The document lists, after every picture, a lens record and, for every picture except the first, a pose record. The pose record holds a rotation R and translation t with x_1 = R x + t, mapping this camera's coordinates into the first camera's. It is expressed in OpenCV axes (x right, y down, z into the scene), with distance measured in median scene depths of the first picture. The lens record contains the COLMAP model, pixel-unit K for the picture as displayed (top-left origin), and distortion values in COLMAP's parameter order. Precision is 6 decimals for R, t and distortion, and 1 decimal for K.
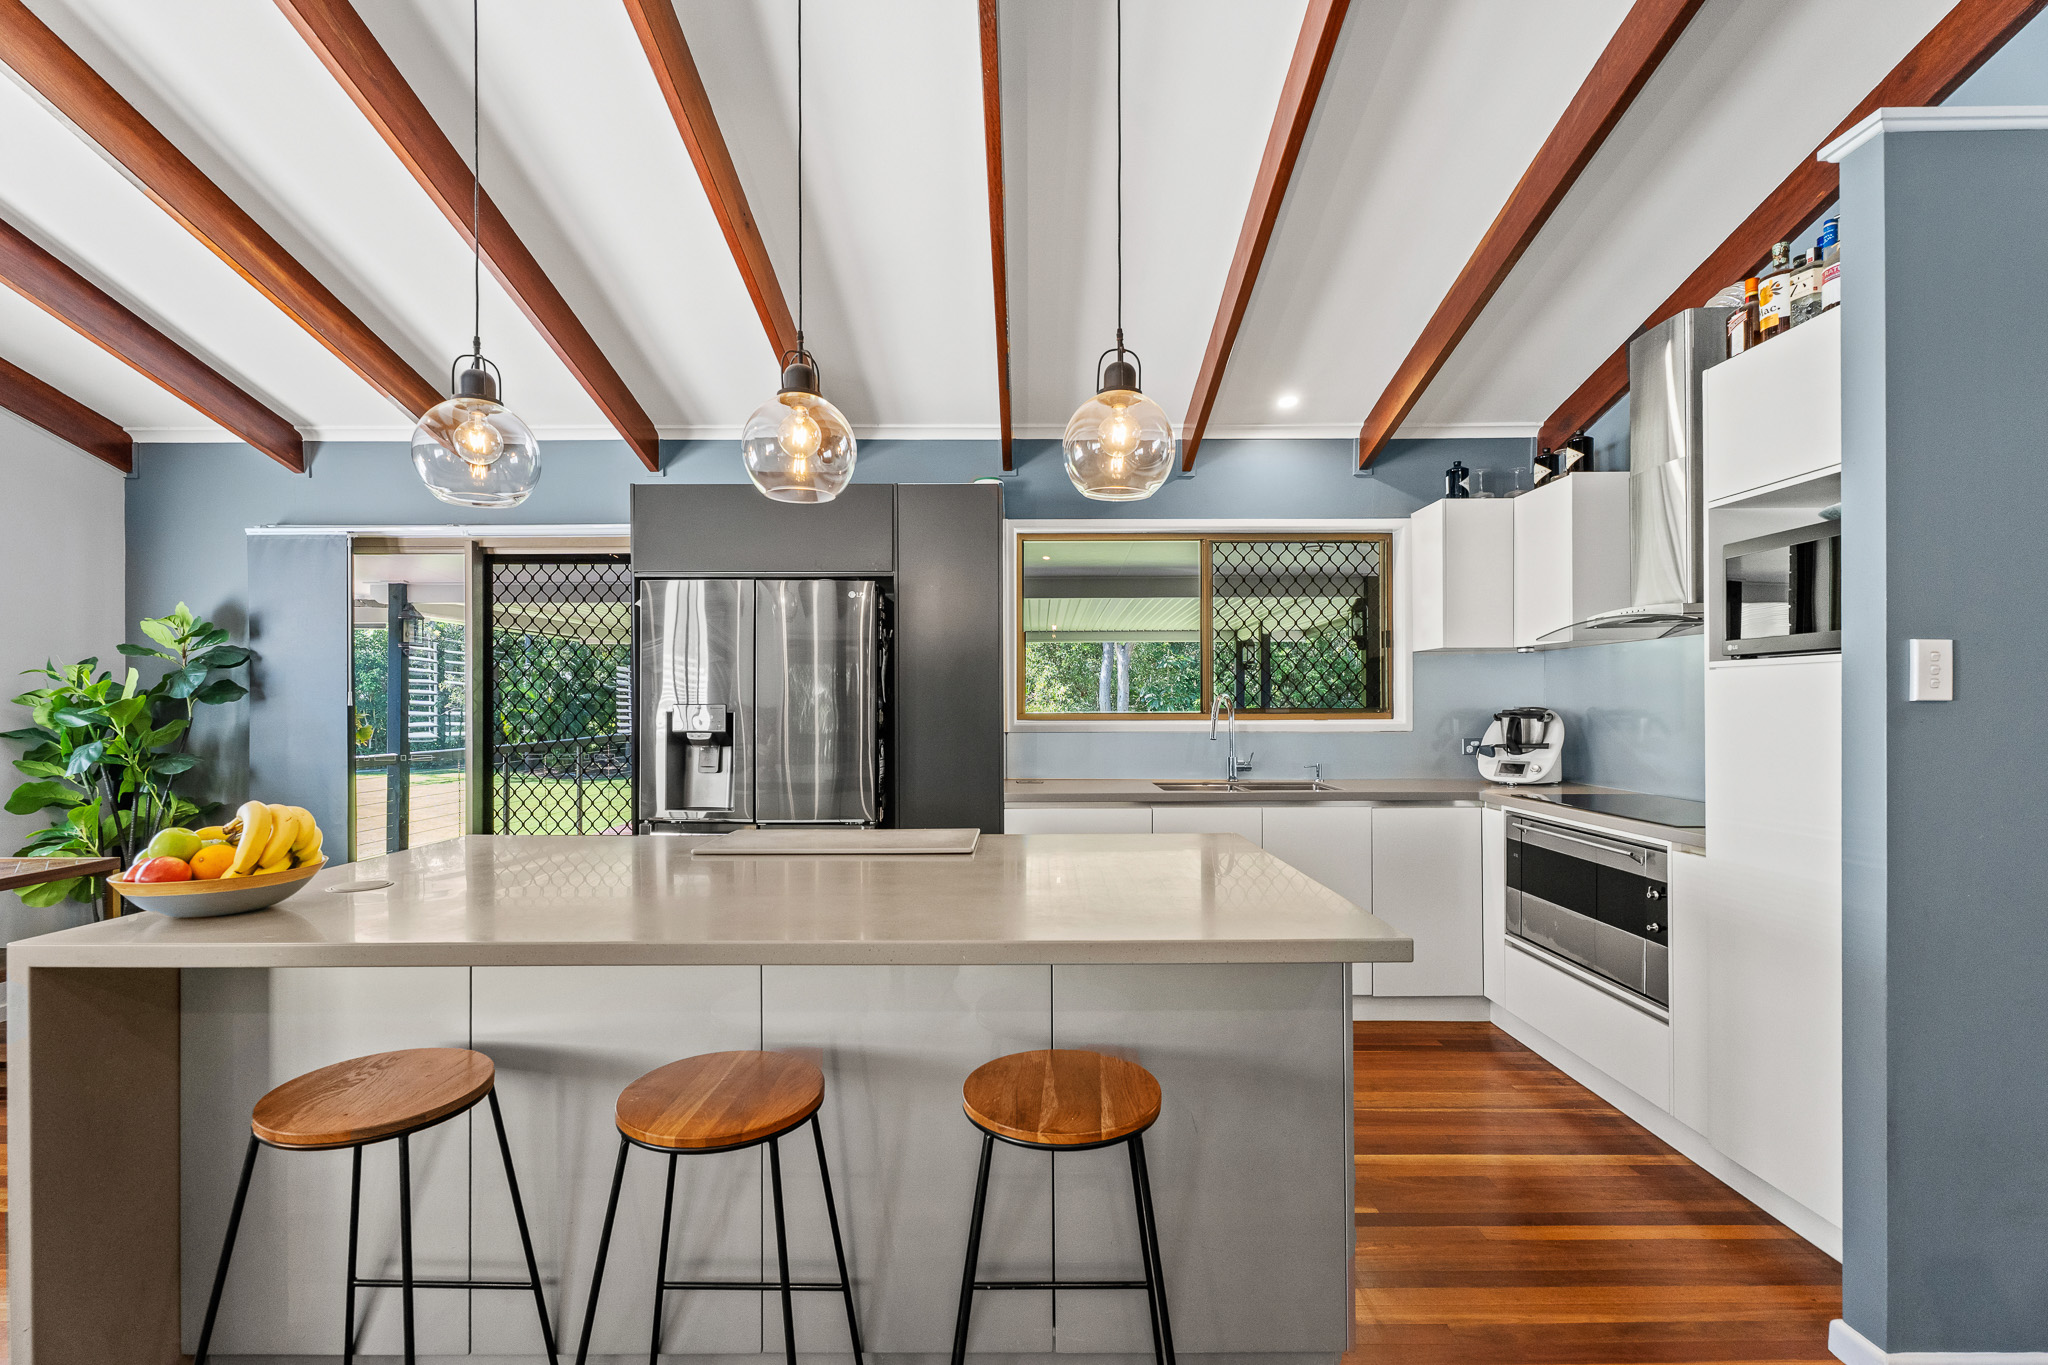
lens RADIAL K [[917.0, 0, 1027.7], [0, 917.0, 697.4], [0, 0, 1]] dist [-0.000725, -0.001127]
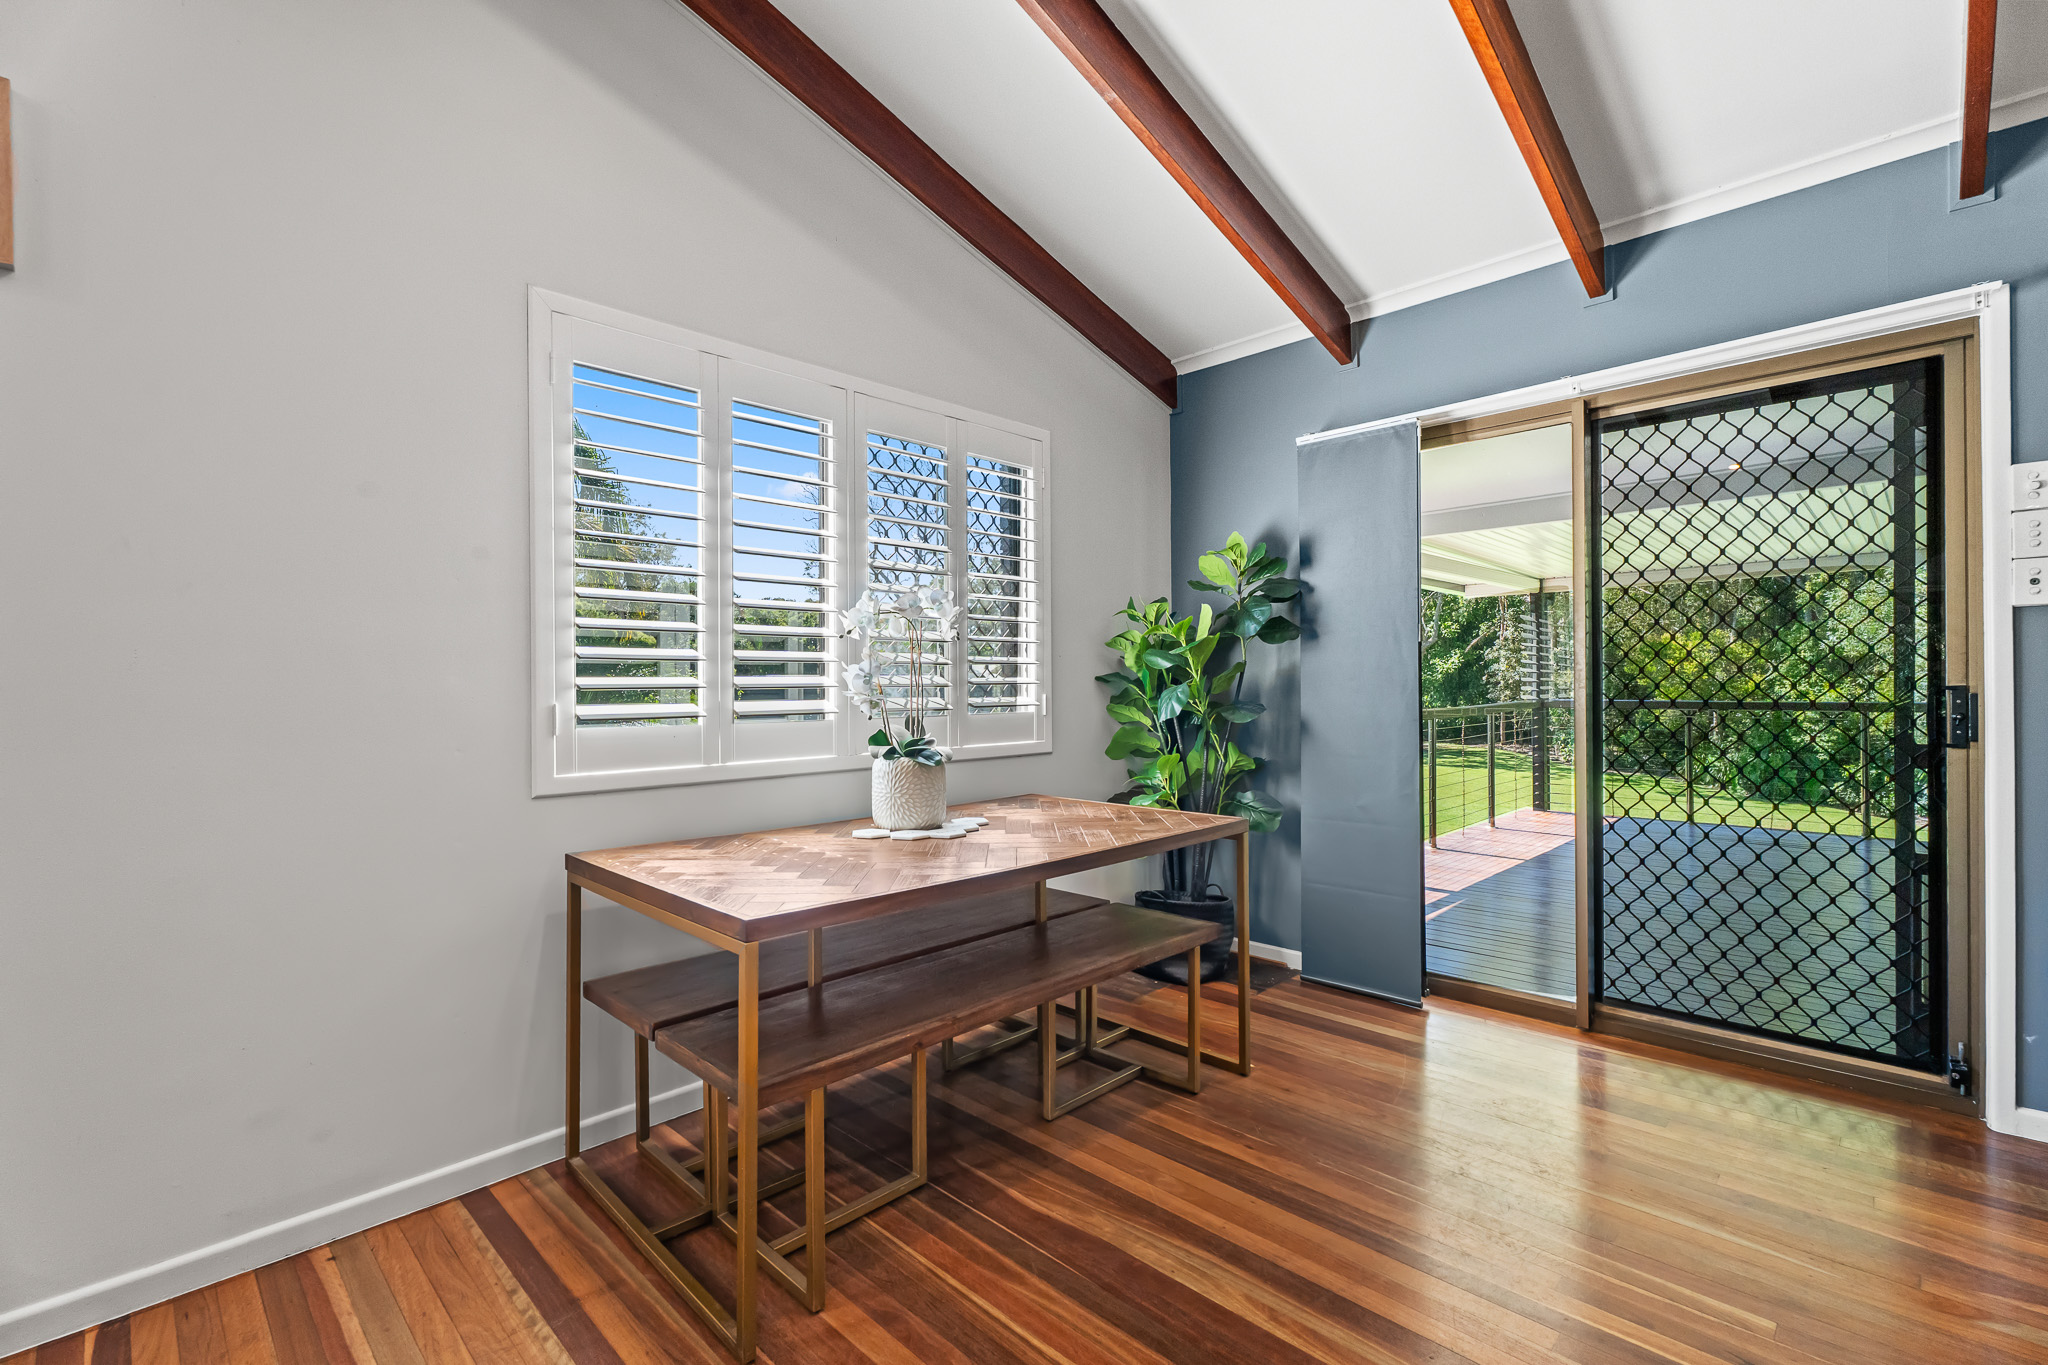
lens RADIAL K [[917.0, 0, 1021.9], [0, 917.0, 677.0], [0, 0, 1]] dist [-0.000725, -0.001127]
pose [[0.716591, -0.012263, -0.697386, -0.449074], [0.015690, 0.999876, -0.001461, 0.036269], [0.697317, -0.009895, 0.716694, 0.207294]]
